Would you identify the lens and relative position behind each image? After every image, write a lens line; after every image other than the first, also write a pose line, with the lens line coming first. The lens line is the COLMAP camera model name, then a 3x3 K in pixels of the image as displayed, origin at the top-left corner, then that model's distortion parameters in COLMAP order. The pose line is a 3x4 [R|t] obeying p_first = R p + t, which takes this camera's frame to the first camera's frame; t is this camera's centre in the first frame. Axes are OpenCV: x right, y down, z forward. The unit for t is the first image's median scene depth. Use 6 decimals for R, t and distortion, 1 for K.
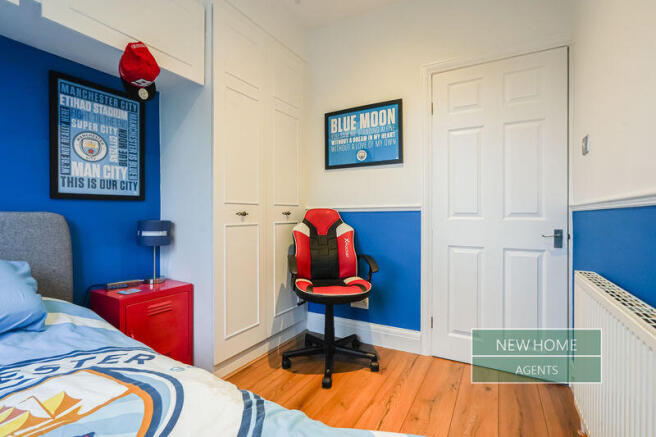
lens RADIAL K [[308.5, 0, 327.1], [0, 308.5, 215.2], [0, 0, 1]] dist [-0.016361, 0.000097]
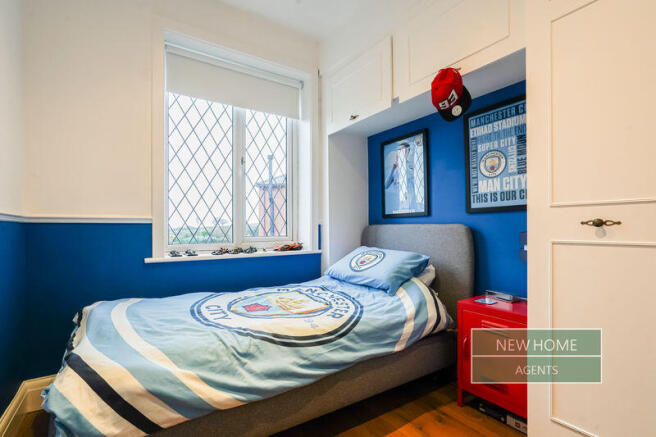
lens RADIAL K [[308.5, 0, 317.7], [0, 308.5, 229.6], [0, 0, 1]] dist [-0.016361, 0.000097]
pose [[-0.463792, 0.007026, -0.885916, 0.493400], [-0.000201, 0.999968, 0.008035, 0.003764], [0.885944, 0.003904, -0.463776, 0.948283]]
